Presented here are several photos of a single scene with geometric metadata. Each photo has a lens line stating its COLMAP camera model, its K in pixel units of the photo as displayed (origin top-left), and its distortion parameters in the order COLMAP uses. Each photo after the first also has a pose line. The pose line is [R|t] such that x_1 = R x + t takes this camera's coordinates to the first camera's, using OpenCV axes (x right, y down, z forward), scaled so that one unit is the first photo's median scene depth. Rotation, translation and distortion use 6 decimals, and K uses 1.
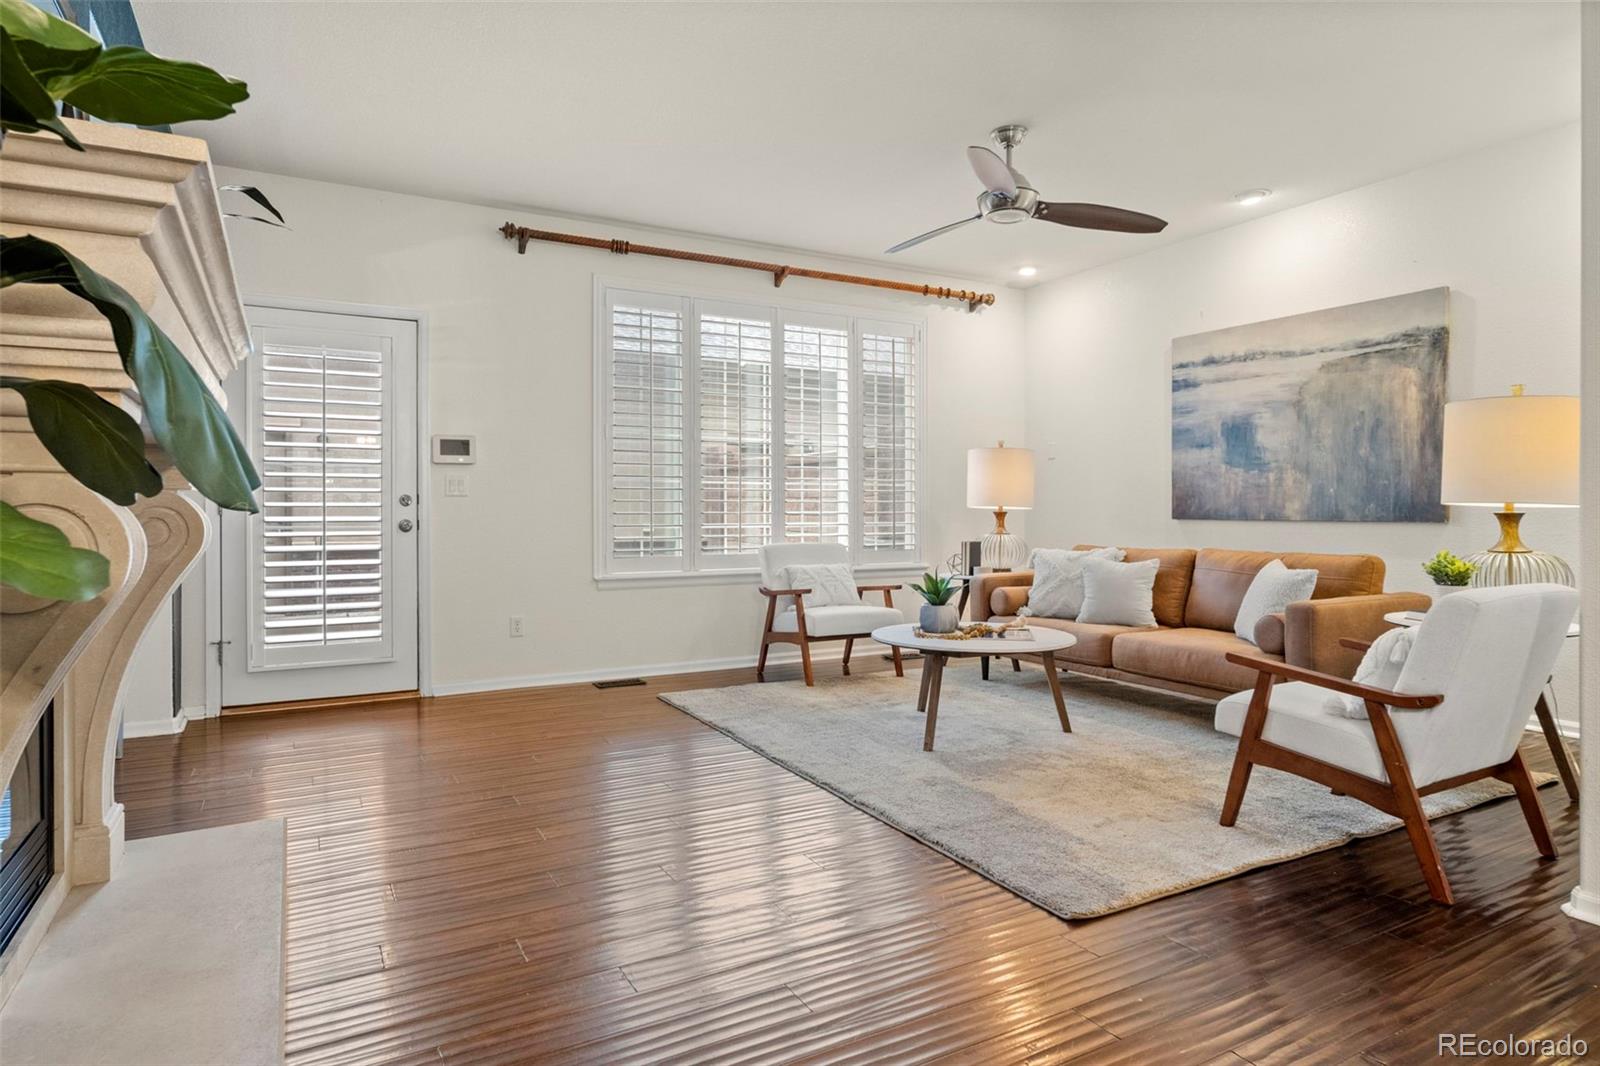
lens RADIAL K [[897.3, 0, 788.7], [0, 897.3, 517.2], [0, 0, 1]] dist [0.000054, -0.000731]
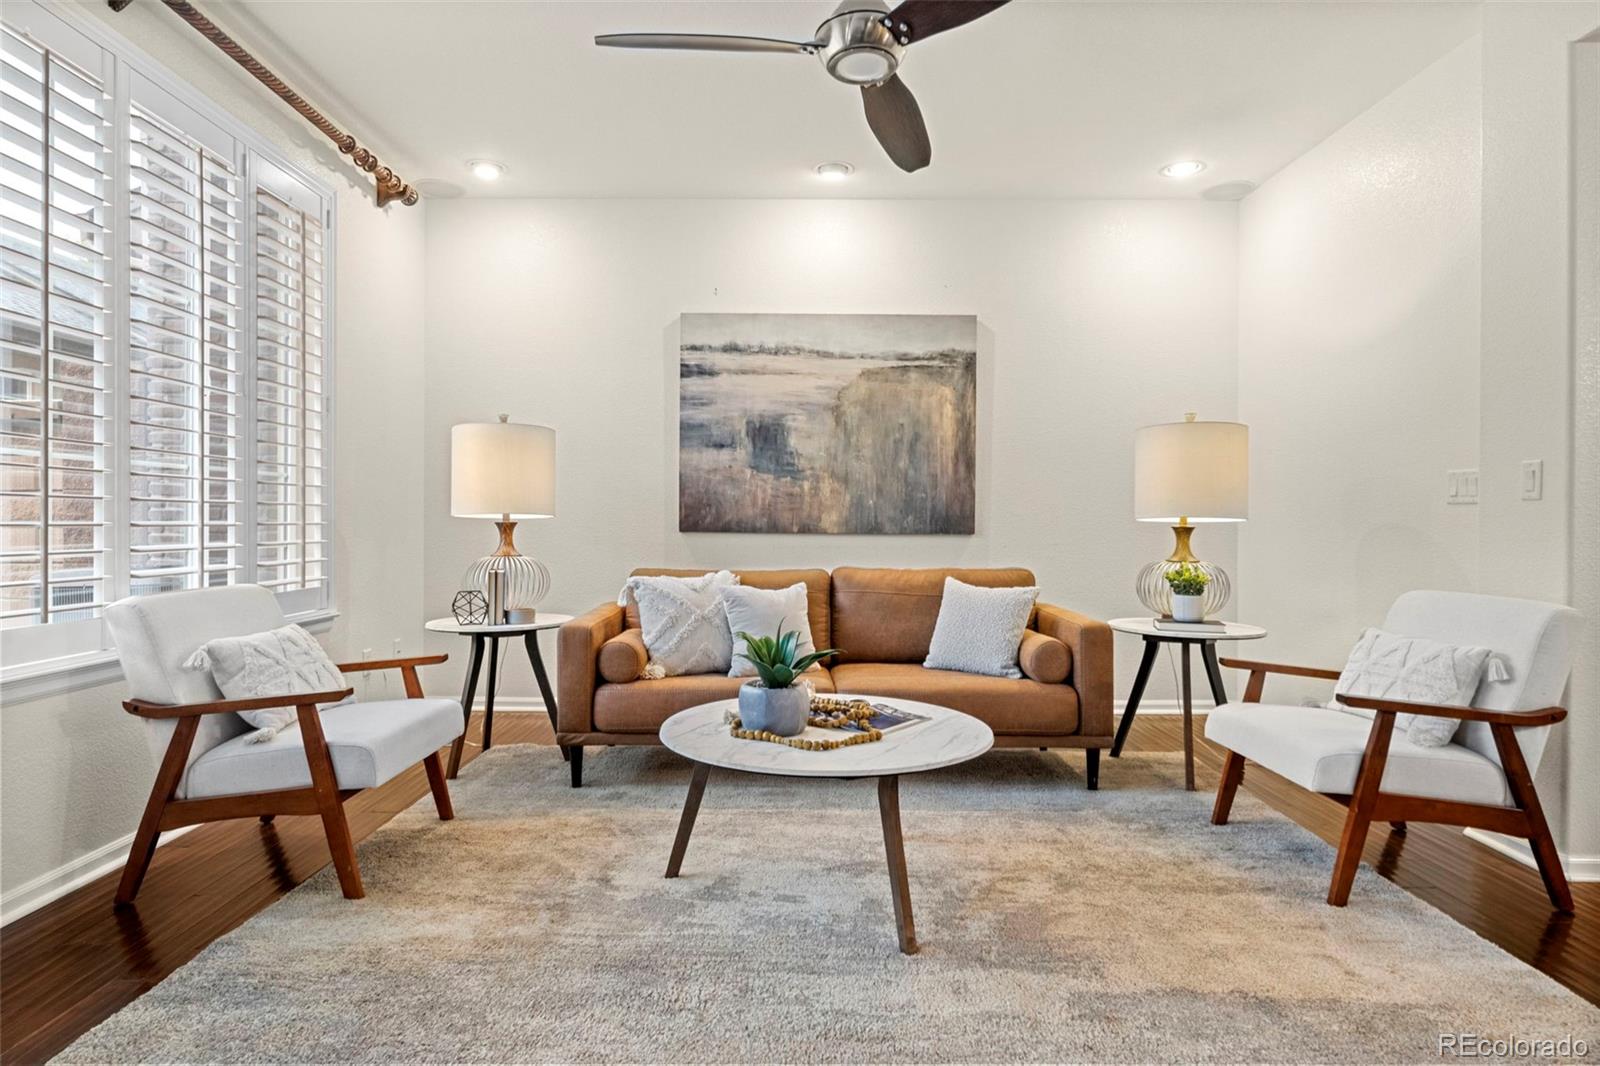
lens RADIAL K [[897.3, 0, 798.0], [0, 897.3, 518.3], [0, 0, 1]] dist [0.000054, -0.000731]
pose [[0.489689, 0.007258, 0.871867, -0.266277], [0.000148, 0.999965, -0.008408, -0.003878], [-0.871897, 0.004246, 0.489671, 0.565407]]
